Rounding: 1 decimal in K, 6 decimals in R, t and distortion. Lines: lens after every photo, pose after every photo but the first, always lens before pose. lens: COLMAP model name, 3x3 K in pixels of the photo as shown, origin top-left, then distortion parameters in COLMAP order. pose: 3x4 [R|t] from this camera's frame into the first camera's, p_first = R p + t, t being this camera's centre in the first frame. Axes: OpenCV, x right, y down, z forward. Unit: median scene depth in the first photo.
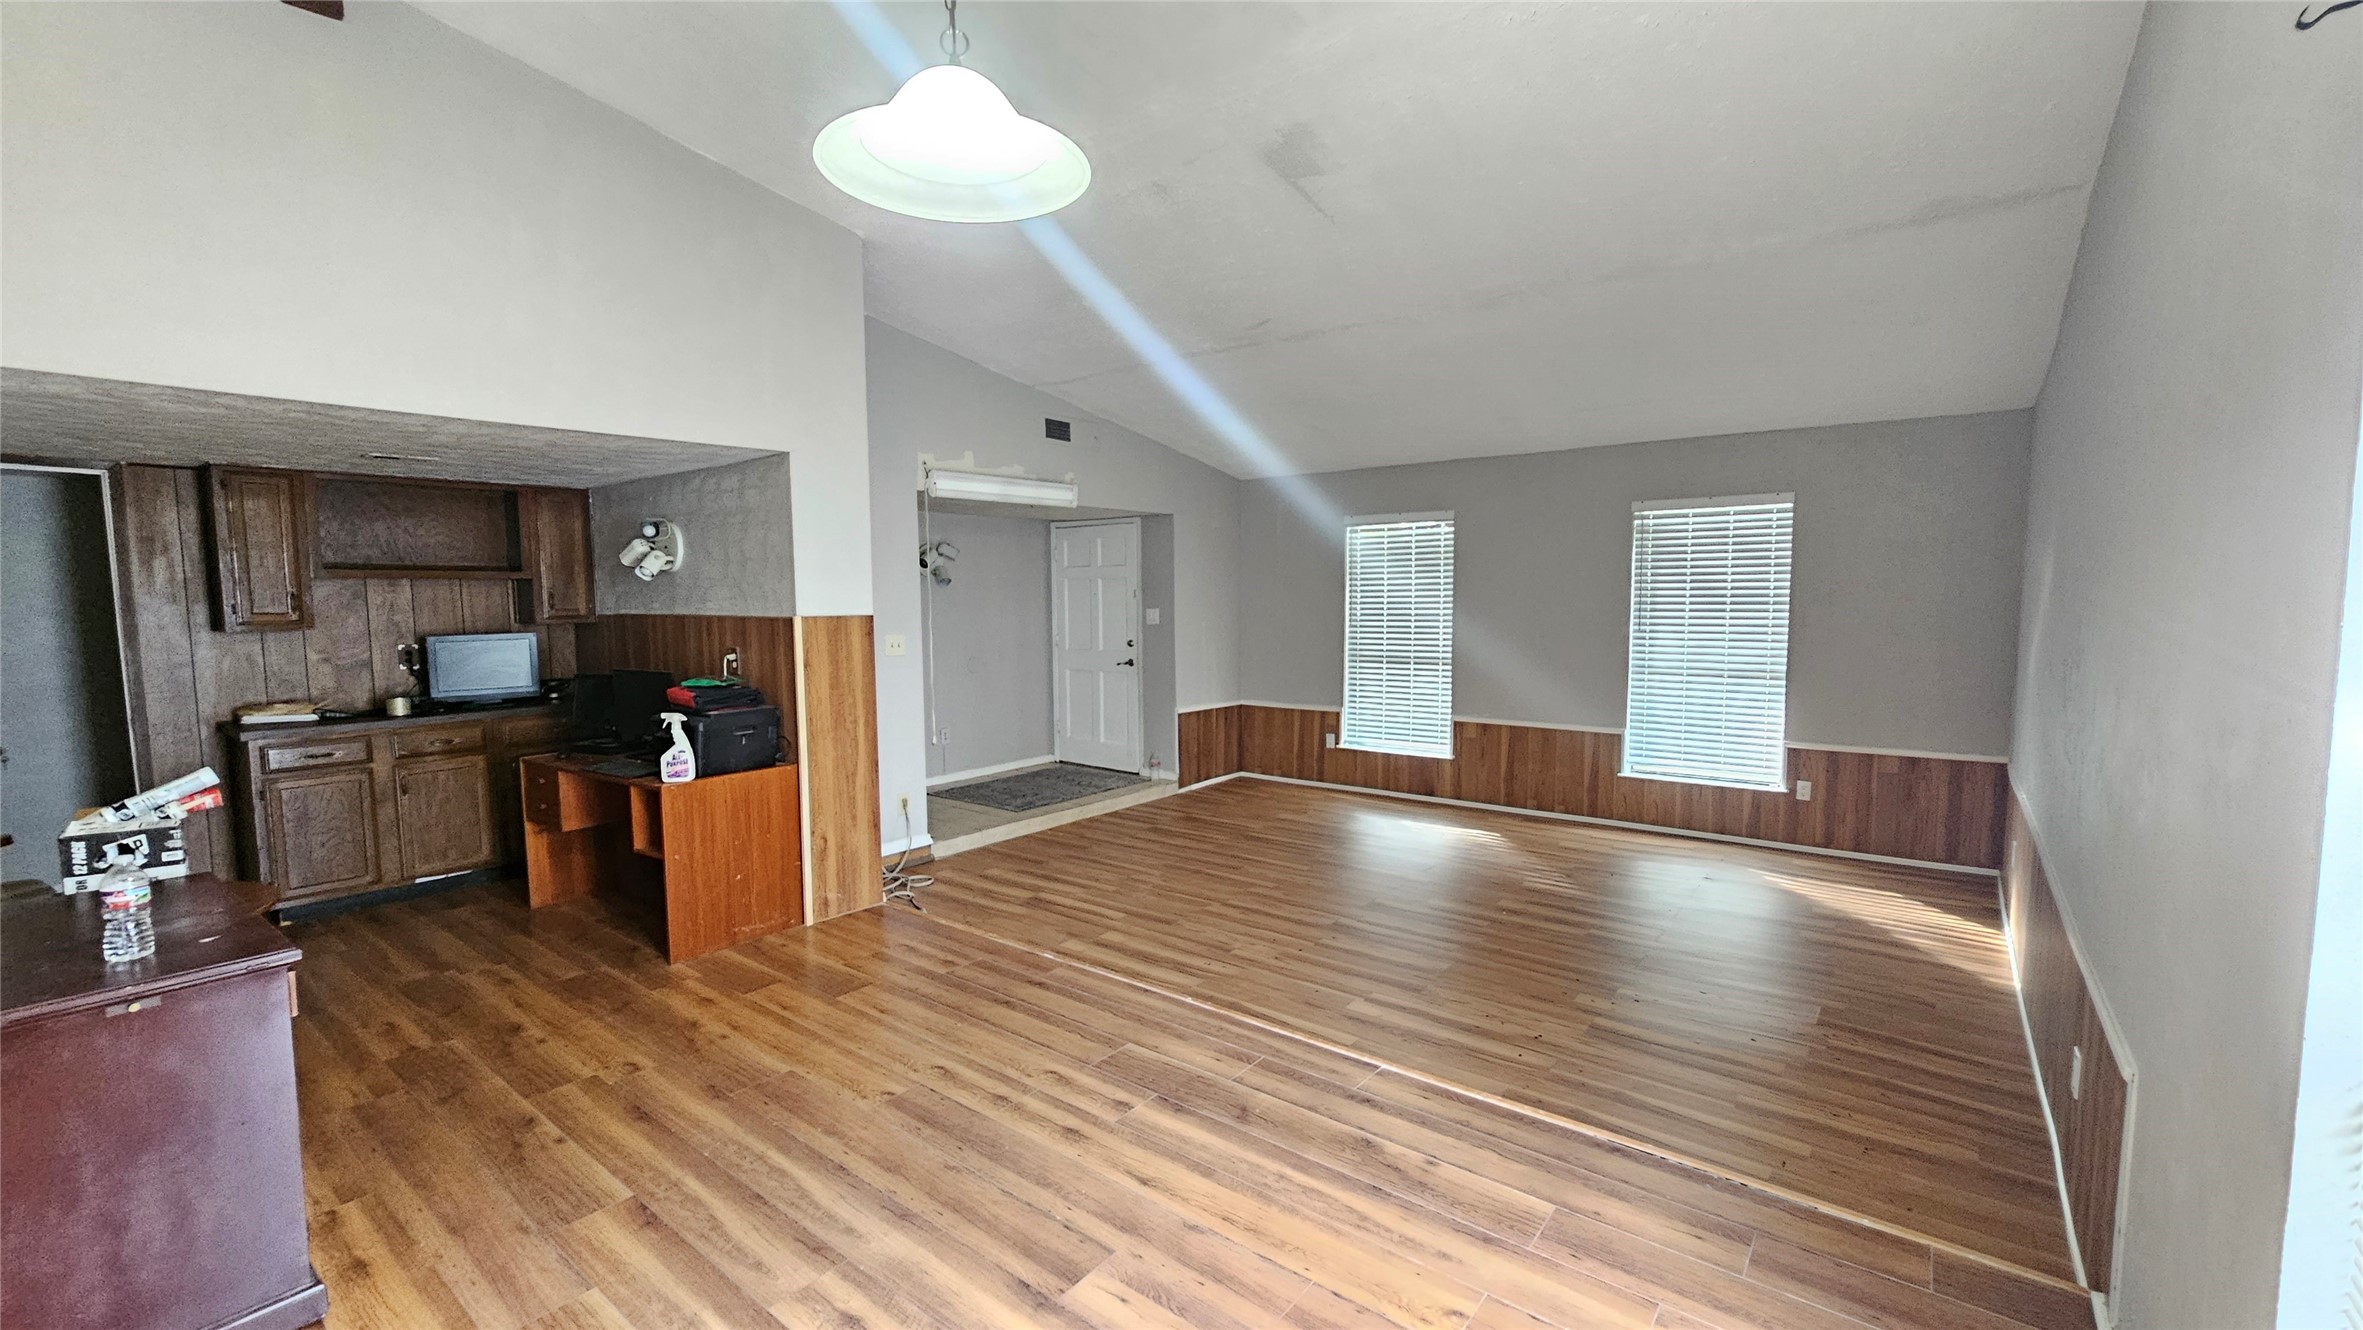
lens RADIAL K [[968.2, 0, 1198.8], [0, 968.2, 670.2], [0, 0, 1]] dist [-0.002248, 0.001332]
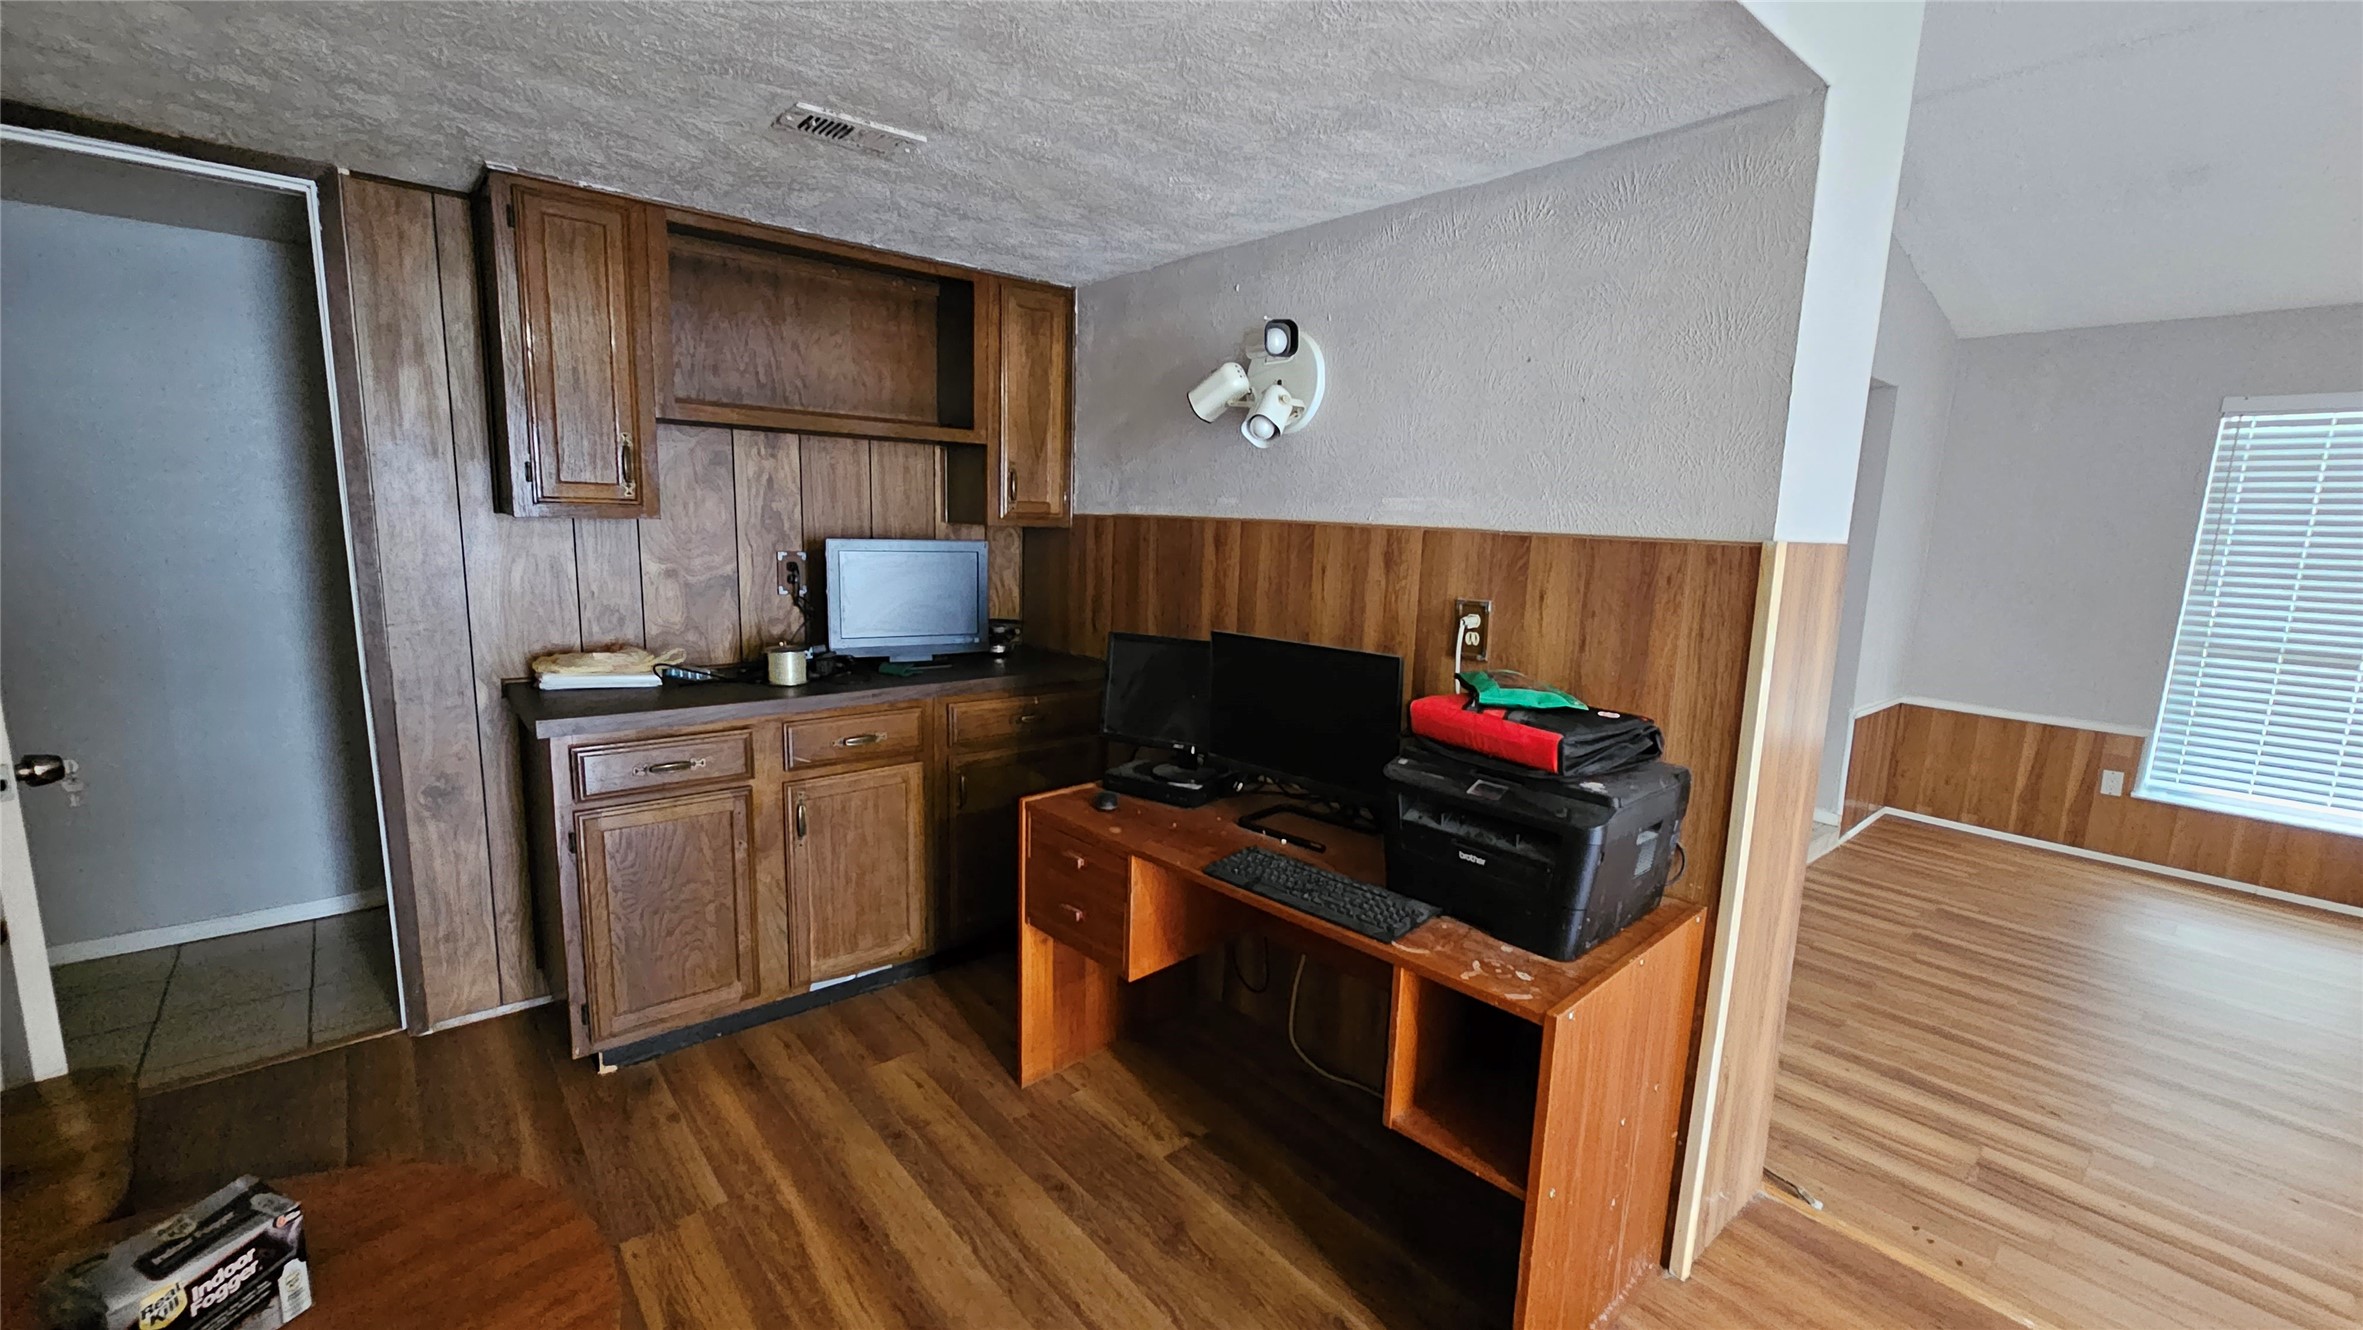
lens RADIAL K [[968.2, 0, 1200.2], [0, 968.2, 661.7], [0, 0, 1]] dist [-0.002248, 0.001332]
pose [[0.979898, 0.072514, -0.185851, -0.506166], [-0.059213, 0.995336, 0.076154, -0.021313], [0.190507, -0.063619, 0.979622, 0.518328]]
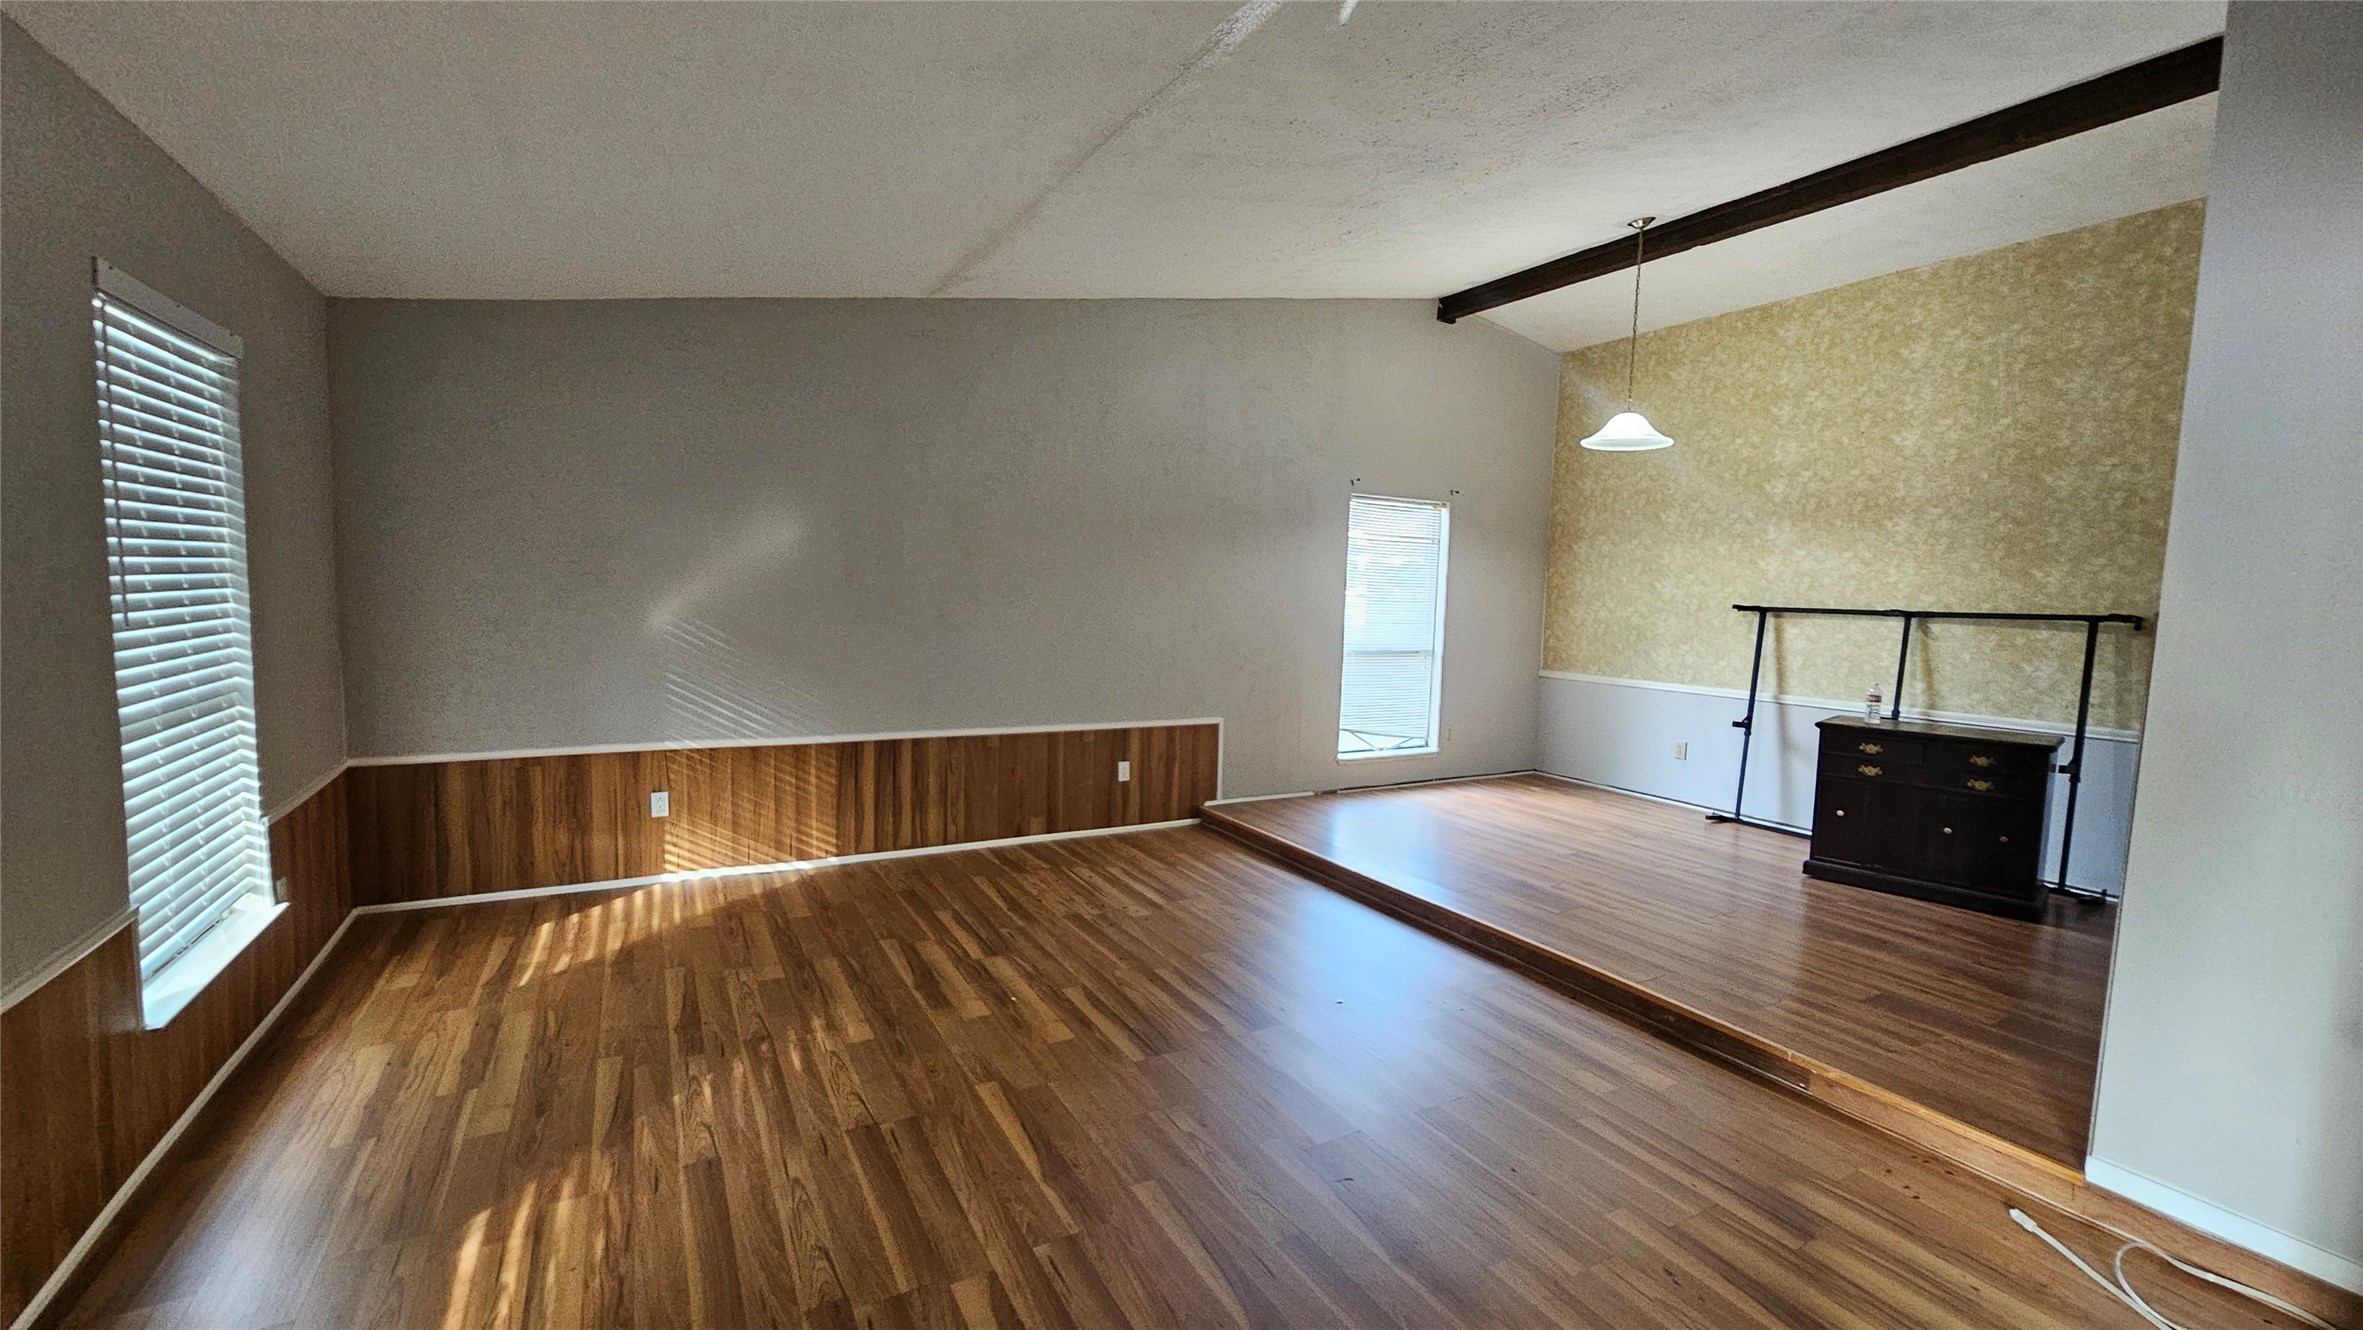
lens RADIAL K [[968.2, 0, 1193.2], [0, 968.2, 676.3], [0, 0, 1]] dist [-0.002248, 0.001332]
pose [[-0.920200, -0.058528, 0.387047, -0.074988], [0.008883, 0.985382, 0.170126, -0.111311], [-0.391347, 0.159988, -0.906229, 1.619697]]
